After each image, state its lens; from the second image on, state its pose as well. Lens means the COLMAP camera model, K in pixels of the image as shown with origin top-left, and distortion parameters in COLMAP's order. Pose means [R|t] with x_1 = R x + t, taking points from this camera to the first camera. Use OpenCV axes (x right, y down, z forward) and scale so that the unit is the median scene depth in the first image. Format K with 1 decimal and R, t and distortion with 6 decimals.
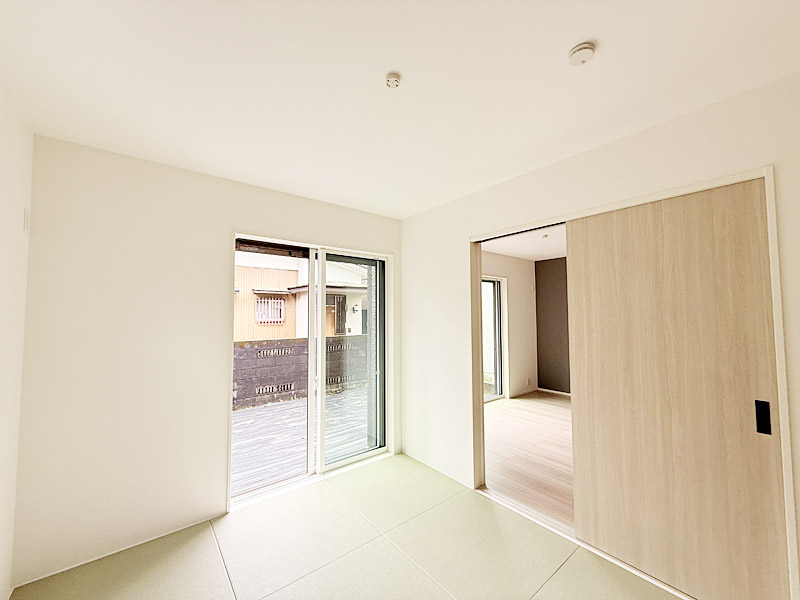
lens RADIAL K [[317.9, 0, 392.3], [0, 317.9, 295.3], [0, 0, 1]] dist [-0.002273, 0.001104]
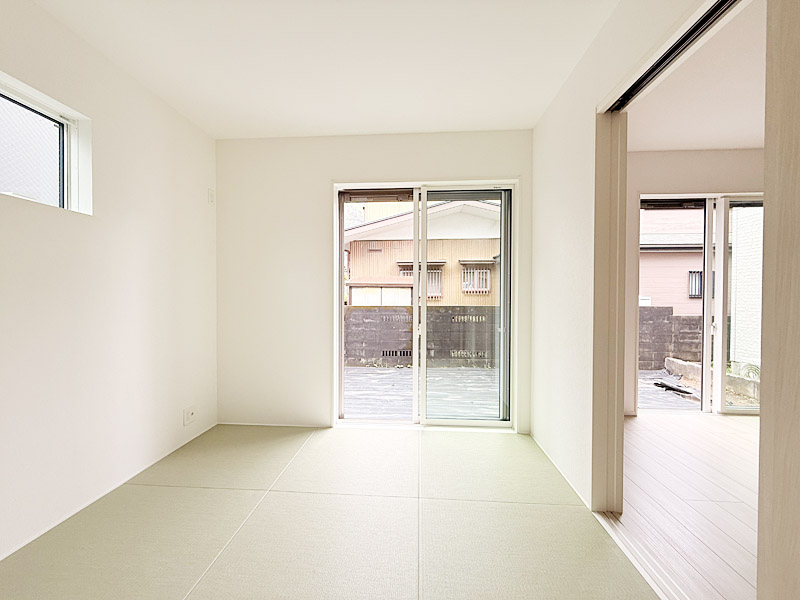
lens RADIAL K [[317.9, 0, 402.7], [0, 317.9, 296.5], [0, 0, 1]] dist [-0.002273, 0.001104]
pose [[0.741699, 0.004852, -0.670715, 0.301481], [0.035132, 0.998320, 0.046073, 0.108984], [0.669812, -0.057736, 0.740283, 0.229370]]
